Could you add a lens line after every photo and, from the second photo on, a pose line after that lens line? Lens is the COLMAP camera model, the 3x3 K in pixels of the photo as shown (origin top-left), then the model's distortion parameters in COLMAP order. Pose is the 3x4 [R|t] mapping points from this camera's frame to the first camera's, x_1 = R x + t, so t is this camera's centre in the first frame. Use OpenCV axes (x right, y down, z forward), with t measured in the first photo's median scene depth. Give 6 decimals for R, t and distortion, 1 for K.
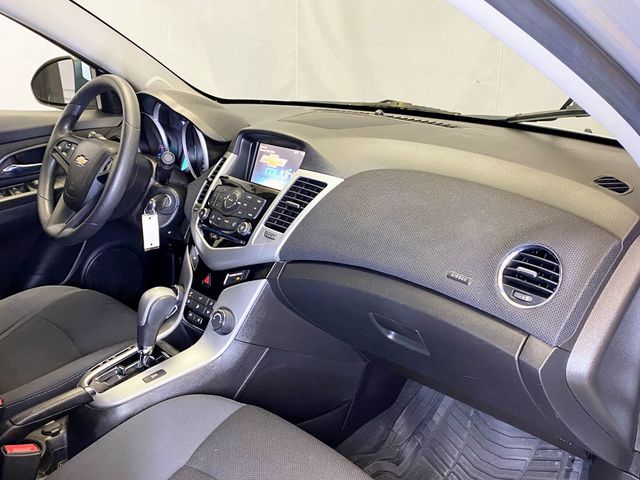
lens RADIAL K [[619.1, 0, 320.0], [0, 619.1, 240.0], [0, 0, 1]] dist [0.002418, -0.028617]
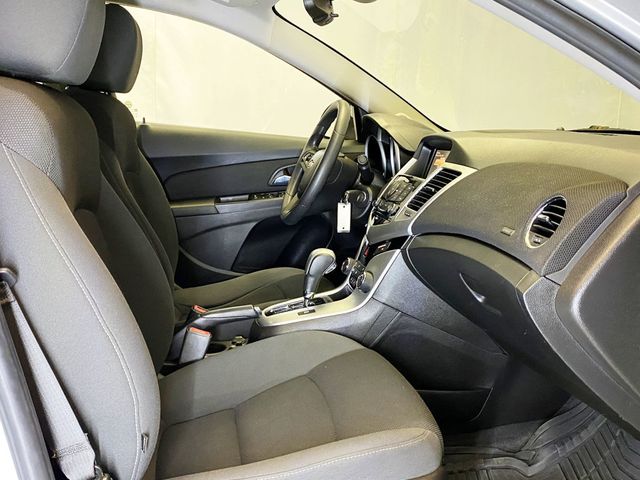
lens RADIAL K [[619.1, 0, 320.0], [0, 619.1, 240.0], [0, 0, 1]] dist [0.002418, -0.028617]
pose [[0.843170, 0.081735, -0.531398, 0.409930], [-0.152466, 0.984152, -0.090545, 0.175339], [0.515576, 0.157365, 0.842270, -0.089626]]
